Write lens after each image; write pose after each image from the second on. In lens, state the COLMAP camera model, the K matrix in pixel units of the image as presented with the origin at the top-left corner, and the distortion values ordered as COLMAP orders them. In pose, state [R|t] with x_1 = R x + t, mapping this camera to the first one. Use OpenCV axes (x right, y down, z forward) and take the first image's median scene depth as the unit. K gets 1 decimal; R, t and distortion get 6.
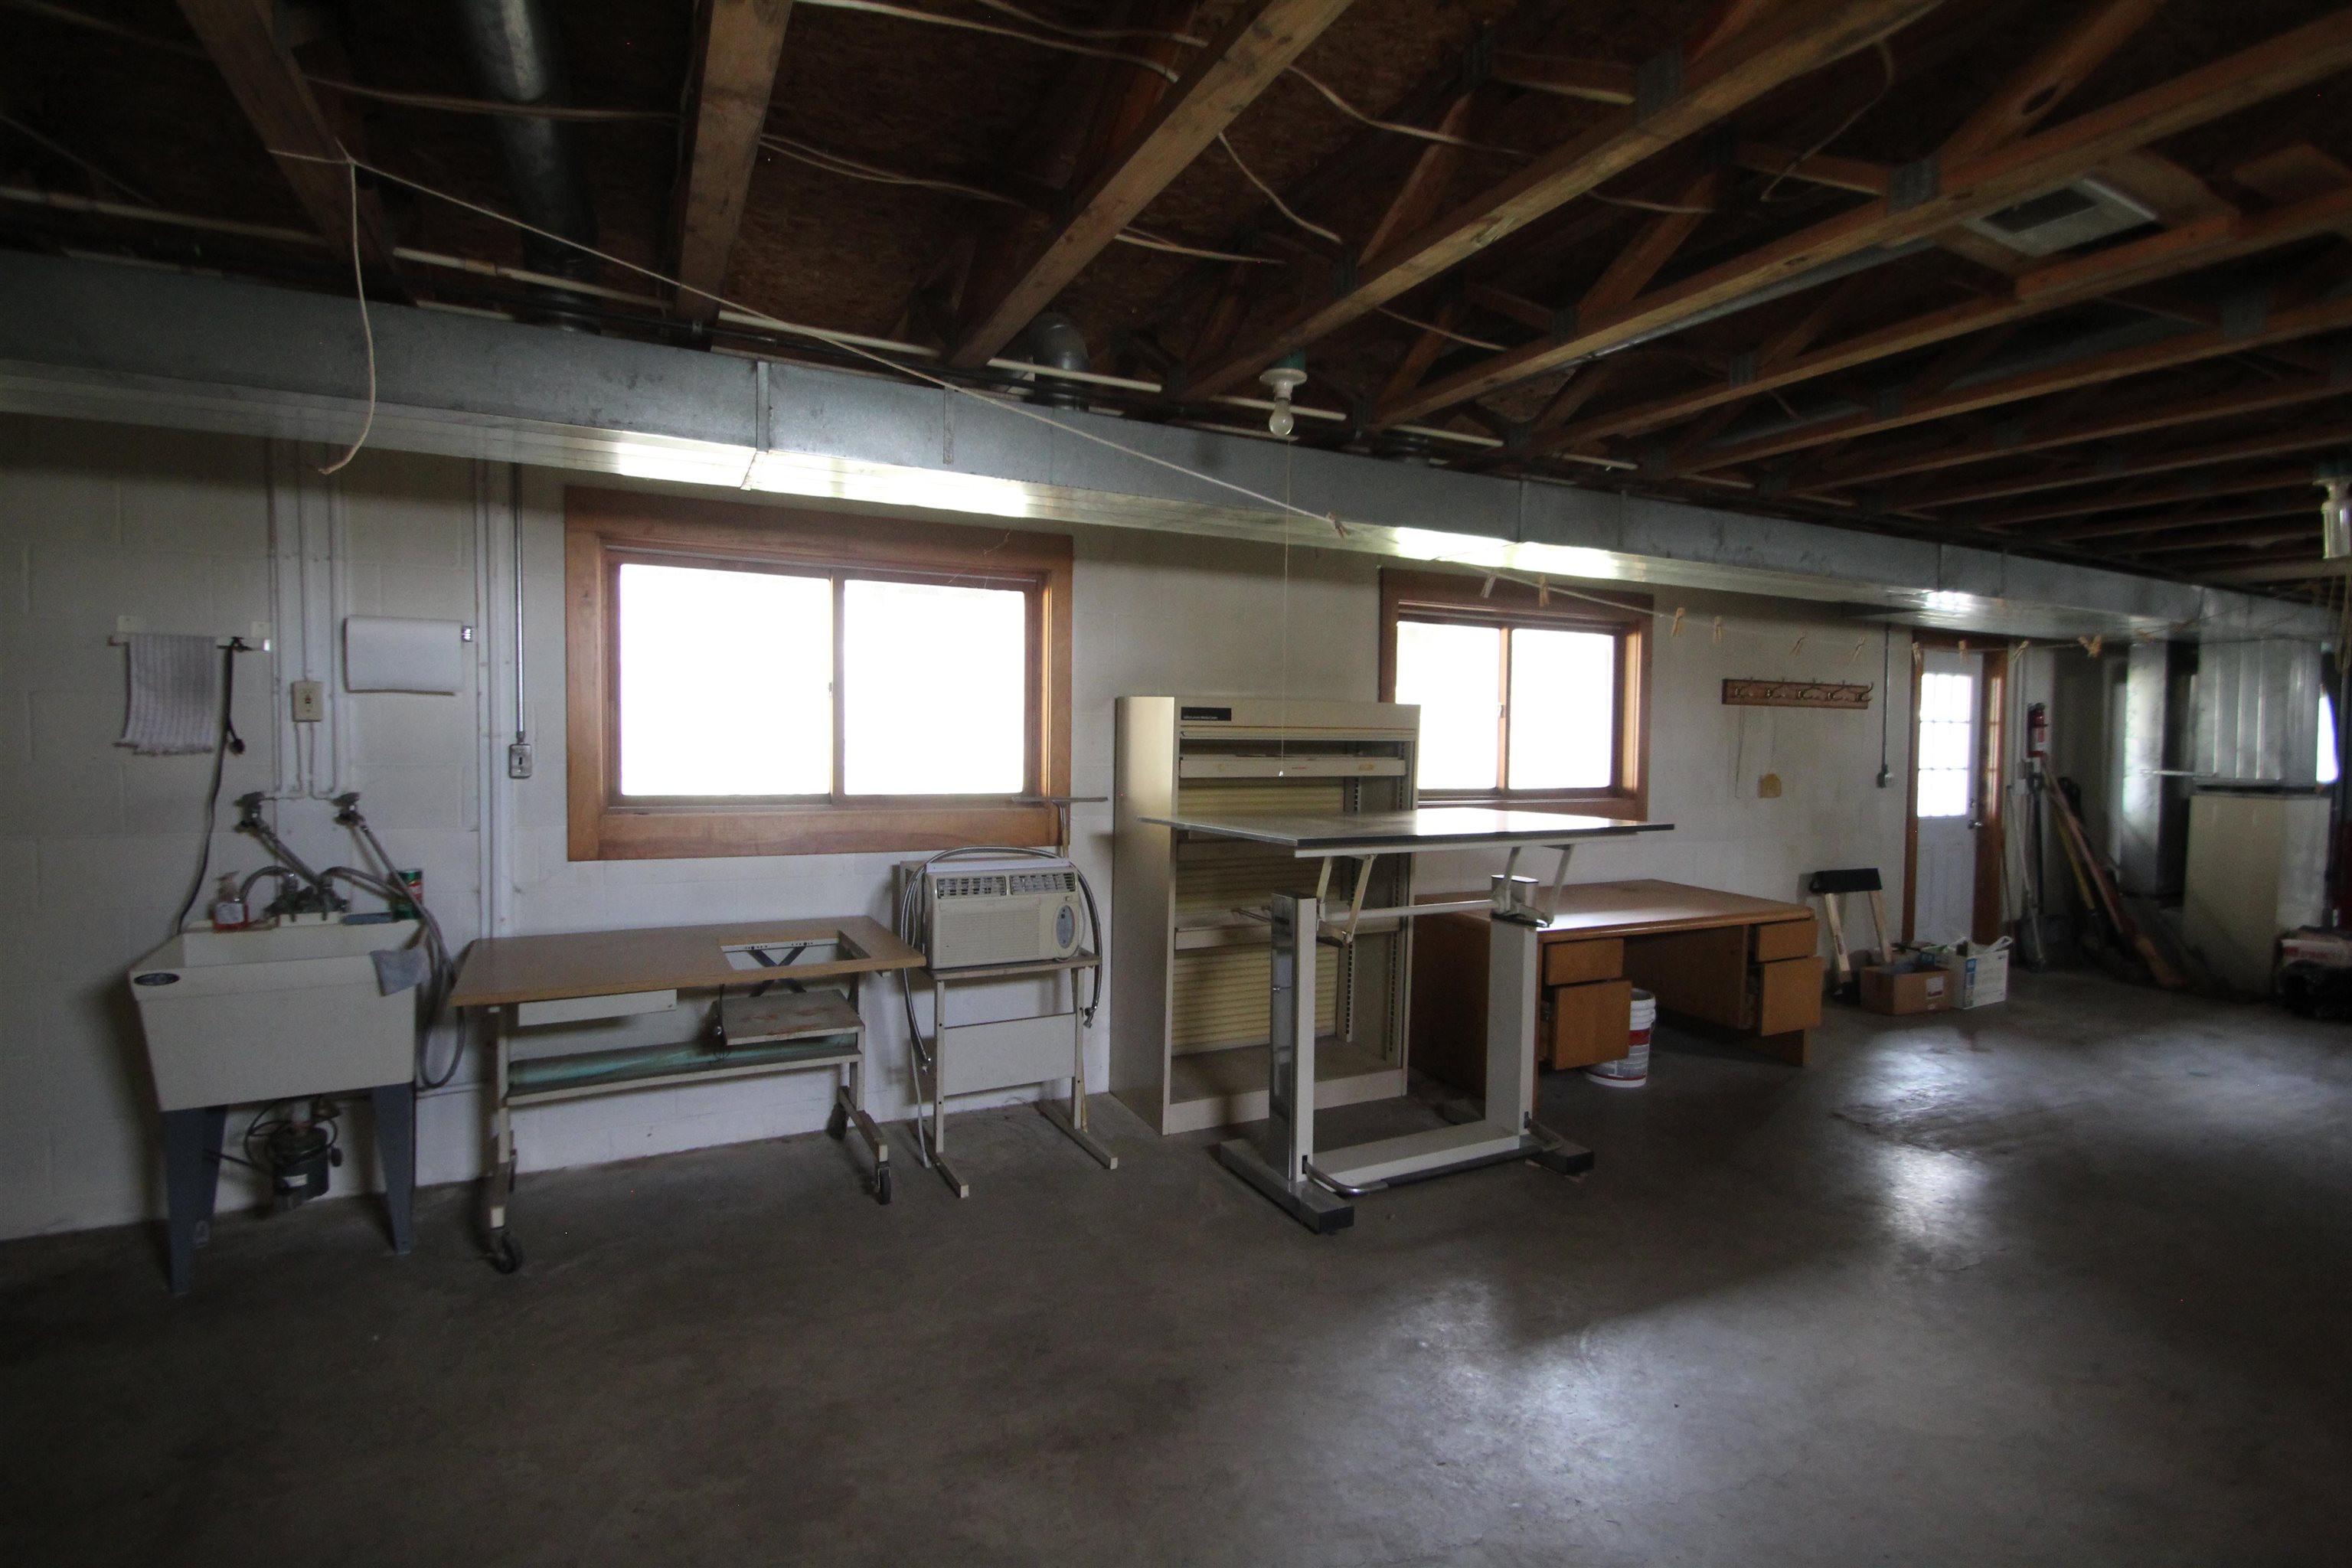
lens RADIAL K [[1087.9, 0, 1168.2], [0, 1087.9, 772.9], [0, 0, 1]] dist [-0.005895, -0.003565]
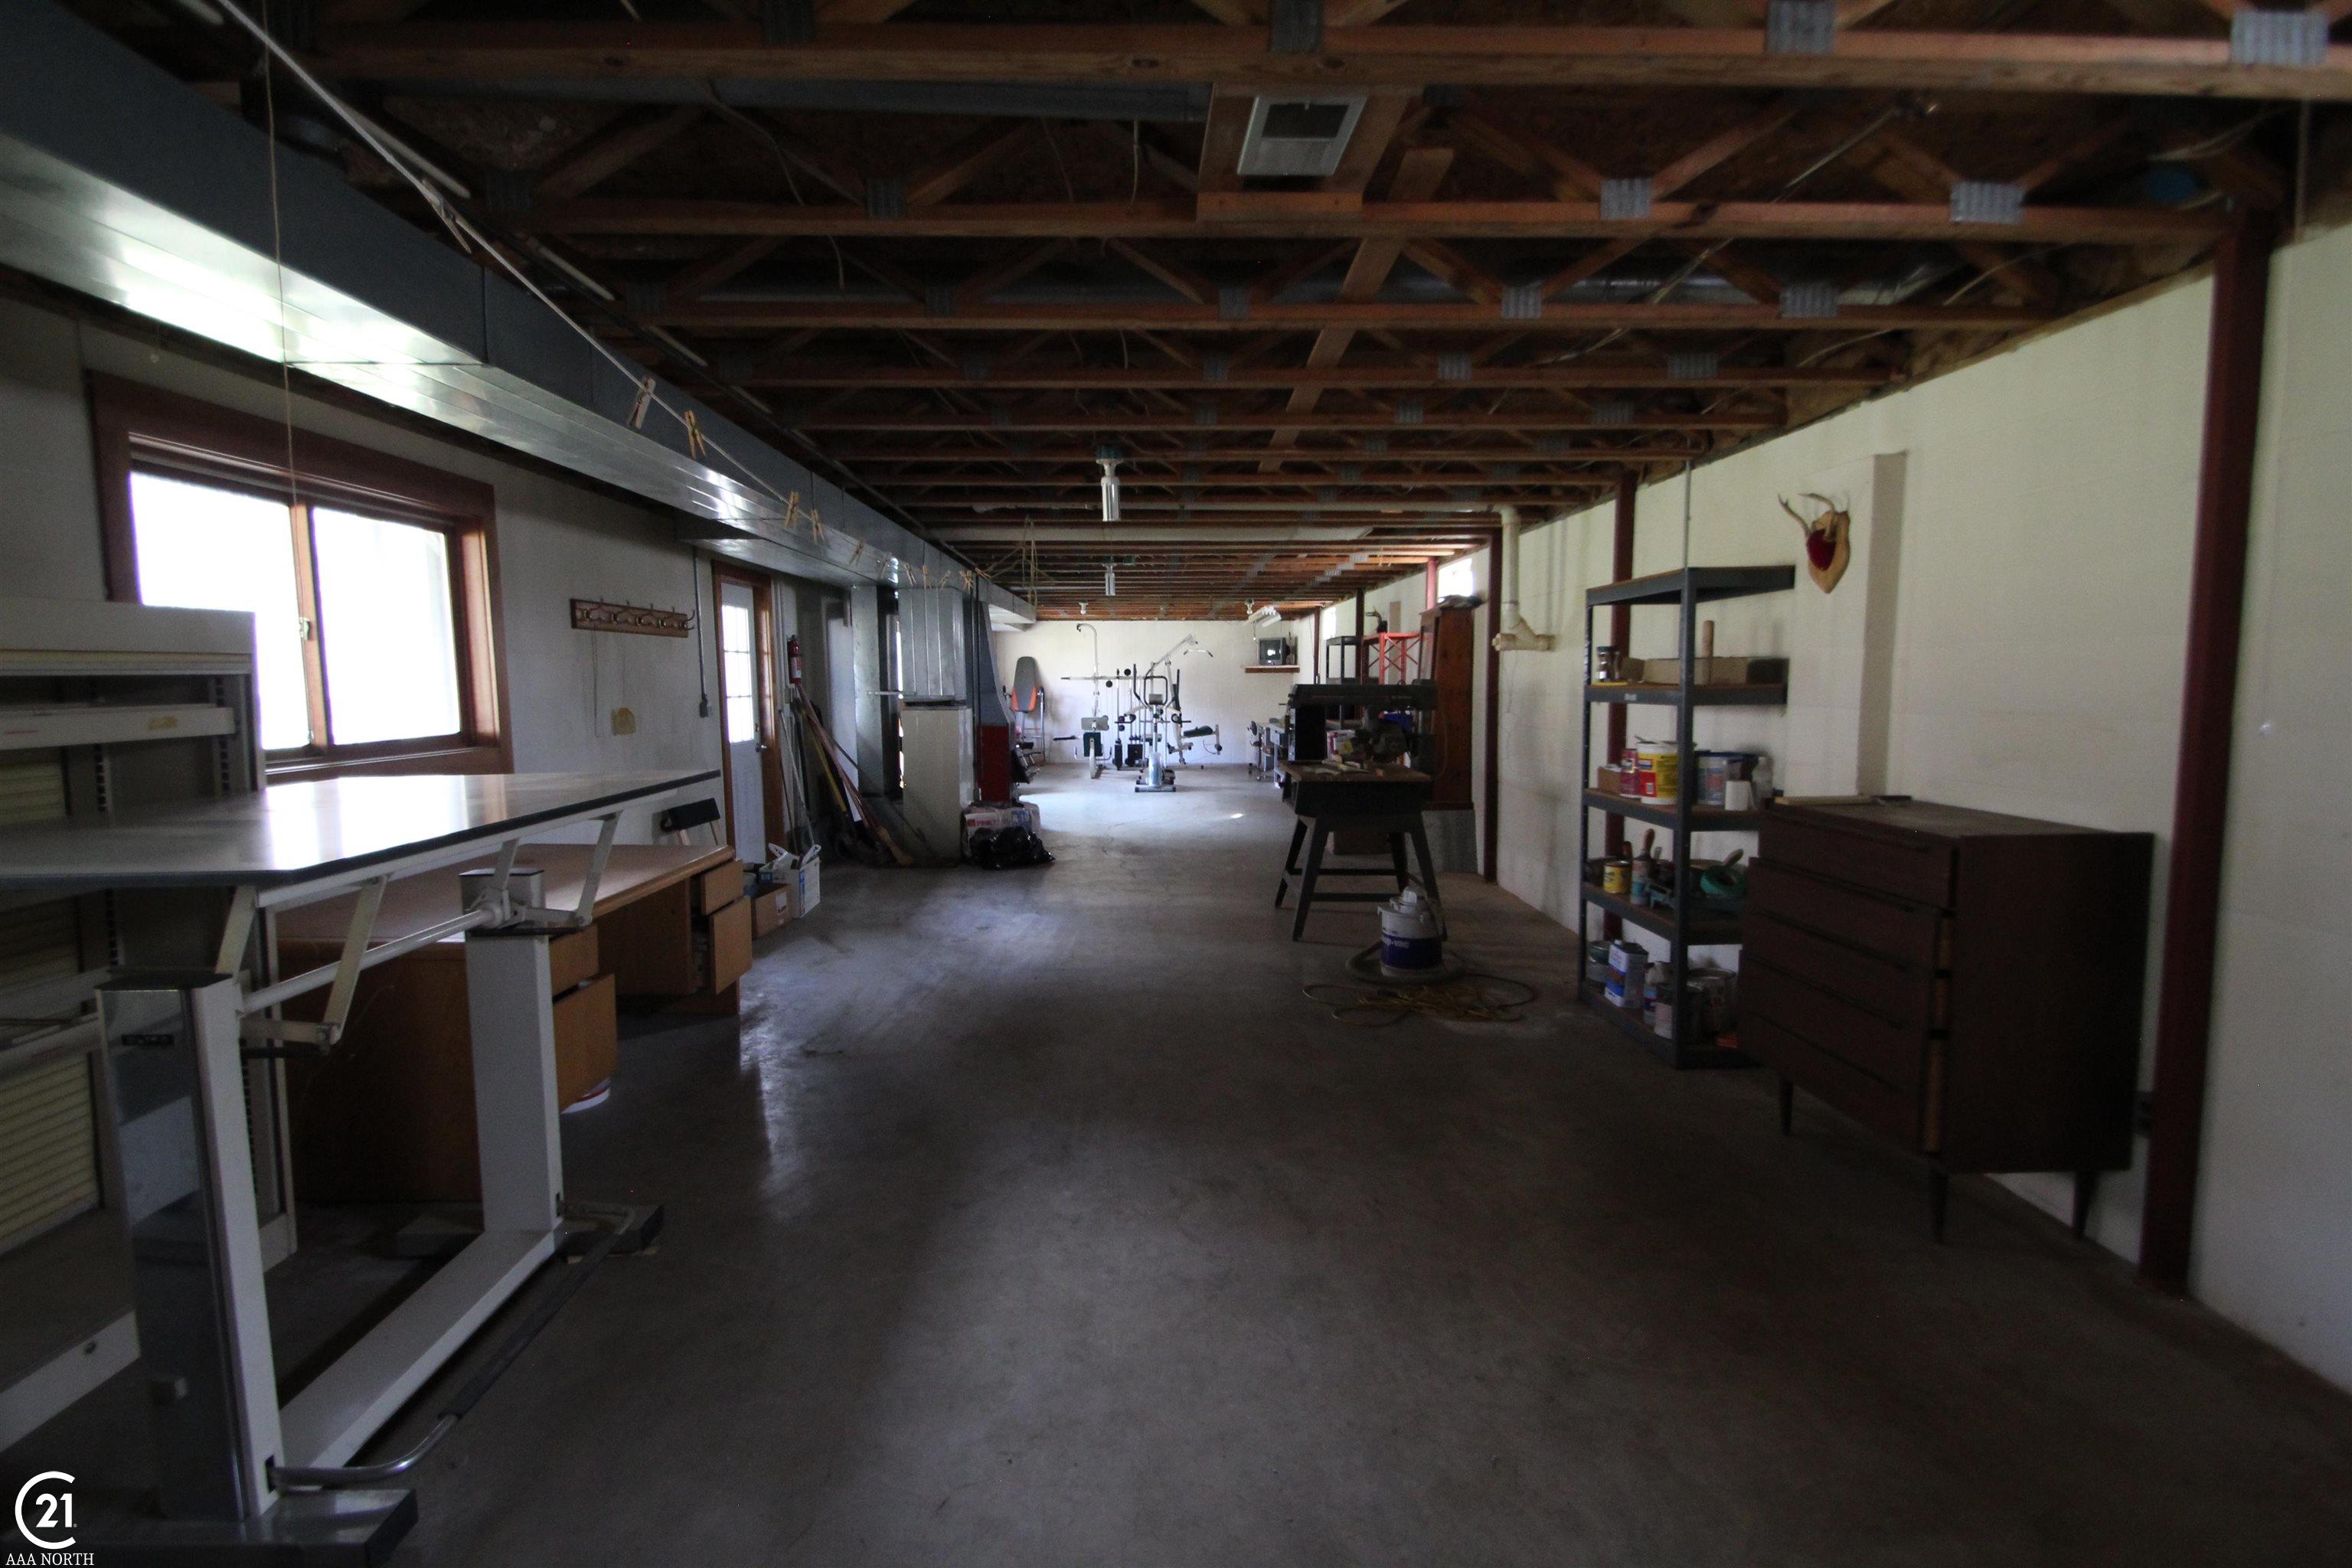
lens RADIAL K [[1087.9, 0, 1173.4], [0, 1087.9, 780.5], [0, 0, 1]] dist [-0.005895, -0.003565]
pose [[0.428412, -0.104432, 0.897528, -0.074376], [0.045681, 0.994532, 0.093914, -0.003332], [-0.902428, 0.000766, 0.430840, 0.230638]]
